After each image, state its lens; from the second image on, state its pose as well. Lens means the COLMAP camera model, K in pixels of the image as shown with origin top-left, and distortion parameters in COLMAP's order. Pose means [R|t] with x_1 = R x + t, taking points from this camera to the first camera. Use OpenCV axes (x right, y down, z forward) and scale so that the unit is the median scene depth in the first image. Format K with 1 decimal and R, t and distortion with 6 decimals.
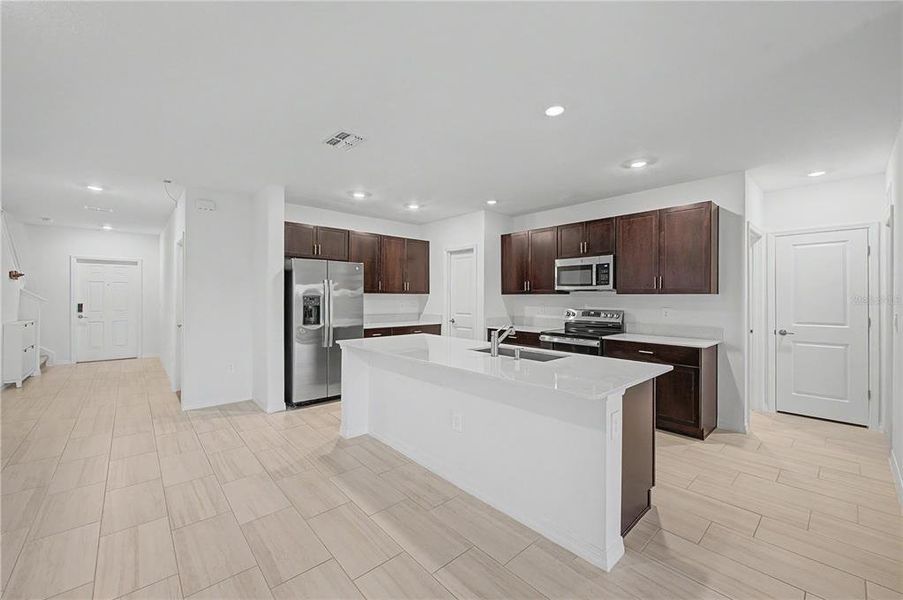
lens RADIAL K [[354.7, 0, 451.5], [0, 354.7, 300.0], [0, 0, 1]] dist [0.000858, -0.000014]
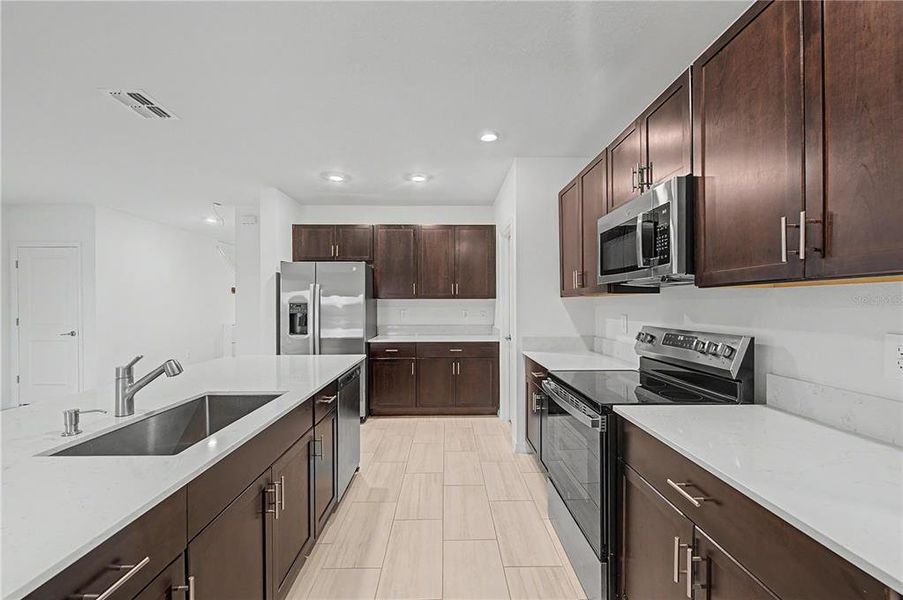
lens RADIAL K [[362.0, 0, 450.1], [0, 362.0, 304.8], [0, 0, 1]] dist [0.001821, -0.000023]
pose [[0.751713, -0.005865, -0.659465, 0.501179], [-0.000075, 0.999960, -0.008979, 0.002500], [0.659491, 0.006799, 0.751682, 0.560066]]
